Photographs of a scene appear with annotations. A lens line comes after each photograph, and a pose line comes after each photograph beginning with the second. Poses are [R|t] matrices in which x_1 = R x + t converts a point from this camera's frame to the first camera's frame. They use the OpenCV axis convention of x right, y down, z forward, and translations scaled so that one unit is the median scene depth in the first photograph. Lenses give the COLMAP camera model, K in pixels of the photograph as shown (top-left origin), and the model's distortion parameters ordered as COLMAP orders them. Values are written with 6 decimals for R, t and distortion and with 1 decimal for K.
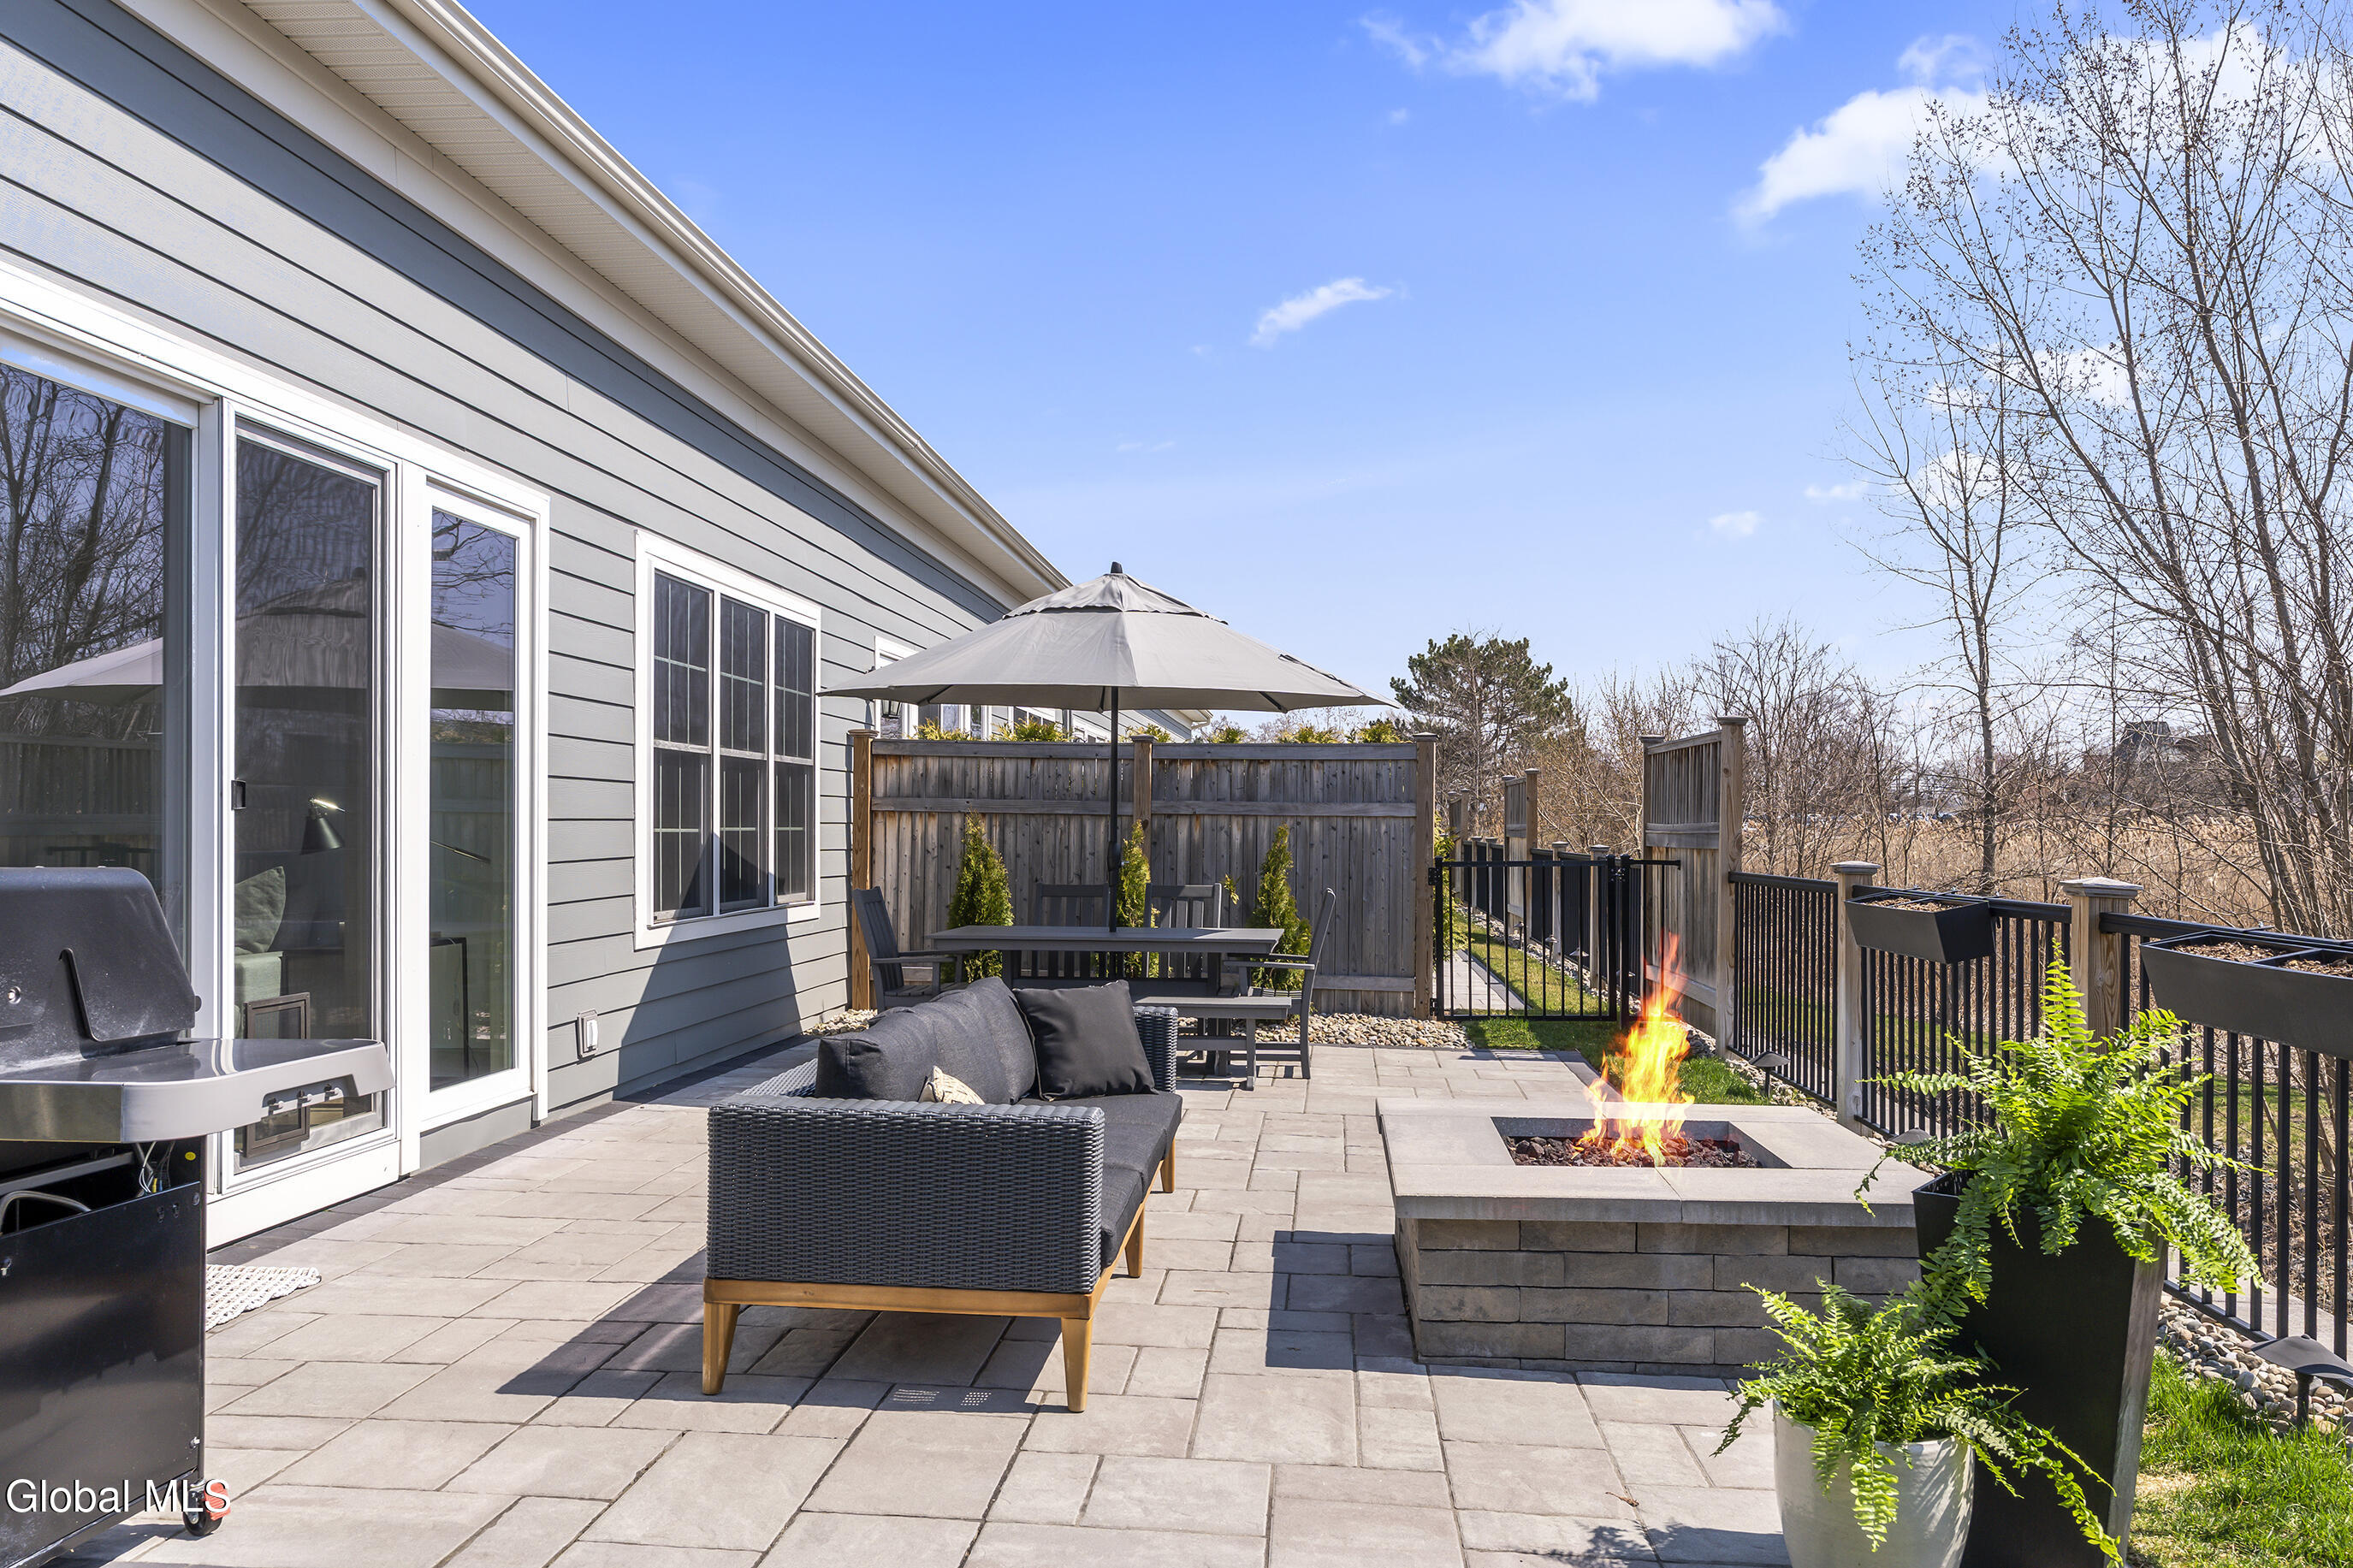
lens RADIAL K [[1619.2, 0, 1188.7], [0, 1619.2, 814.9], [0, 0, 1]] dist [-0.005275, 0.039652]
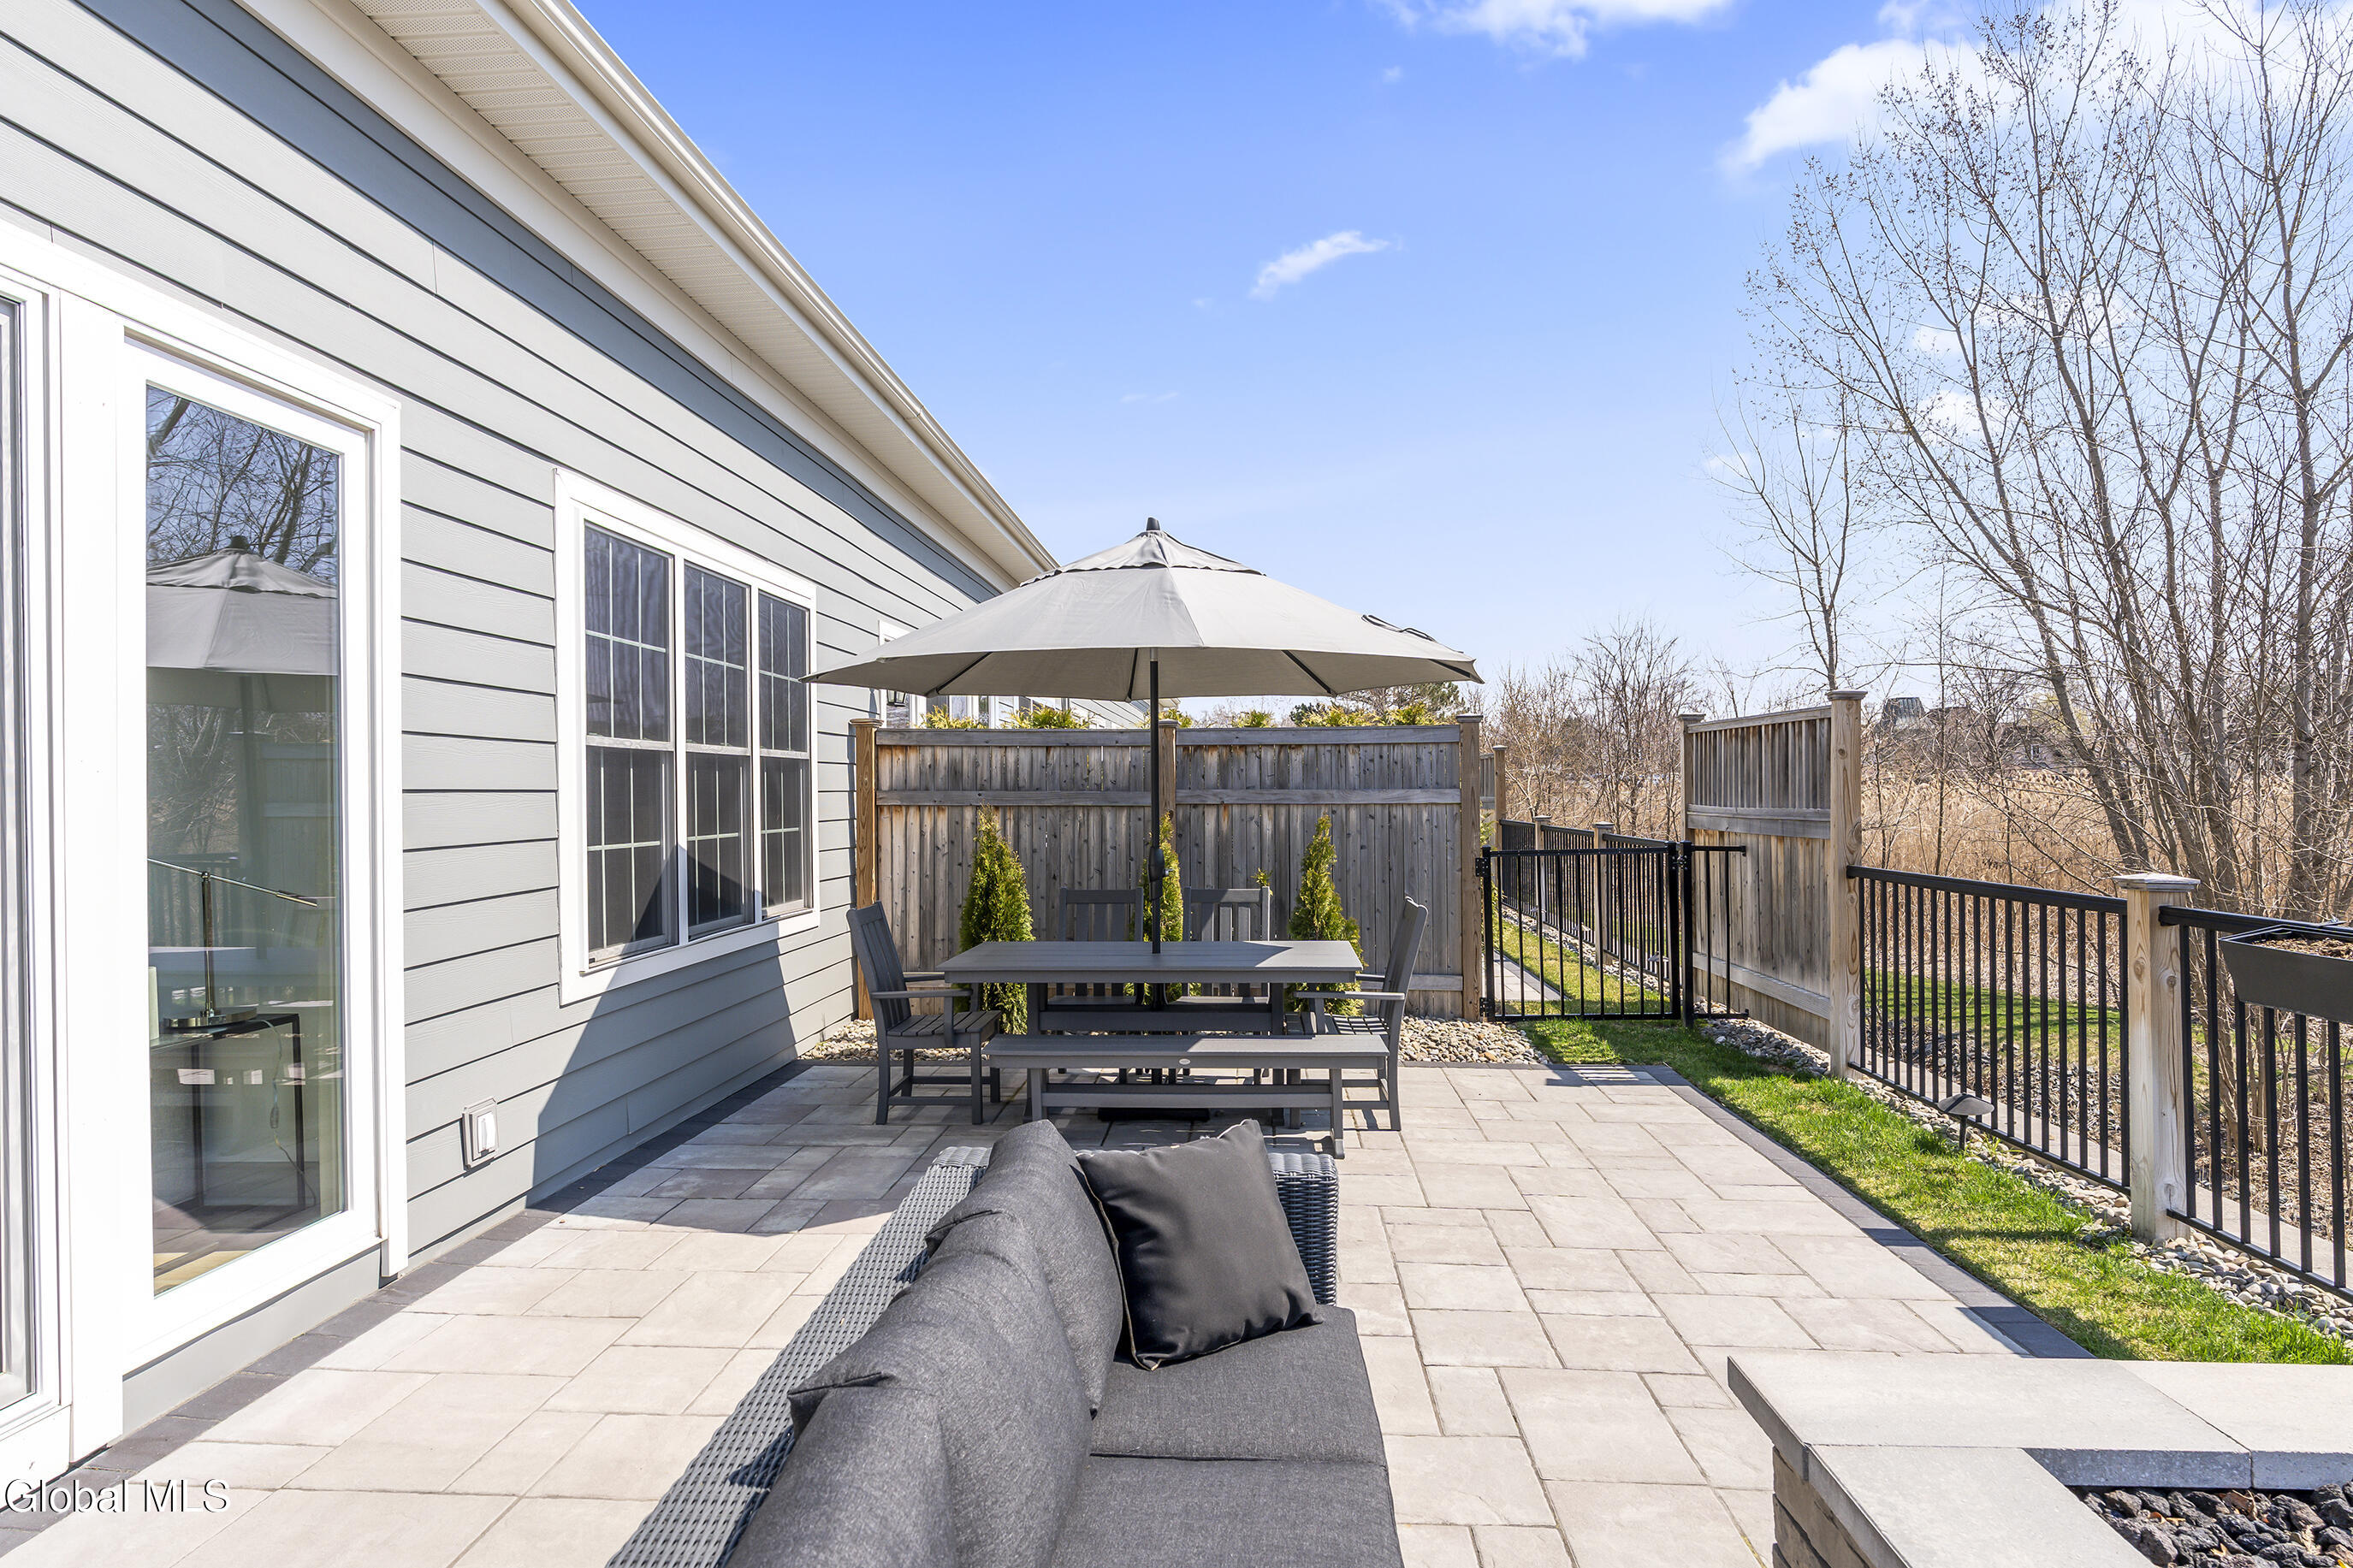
lens RADIAL K [[1306.9, 0, 1176.5], [0, 1306.9, 784.0], [0, 0, 1]] dist [0.001542, -0.000423]
pose [[0.999698, -0.015503, 0.019072, -0.039216], [0.015490, 0.999880, 0.000800, -0.013647], [-0.019082, -0.000504, 0.999818, 0.257296]]
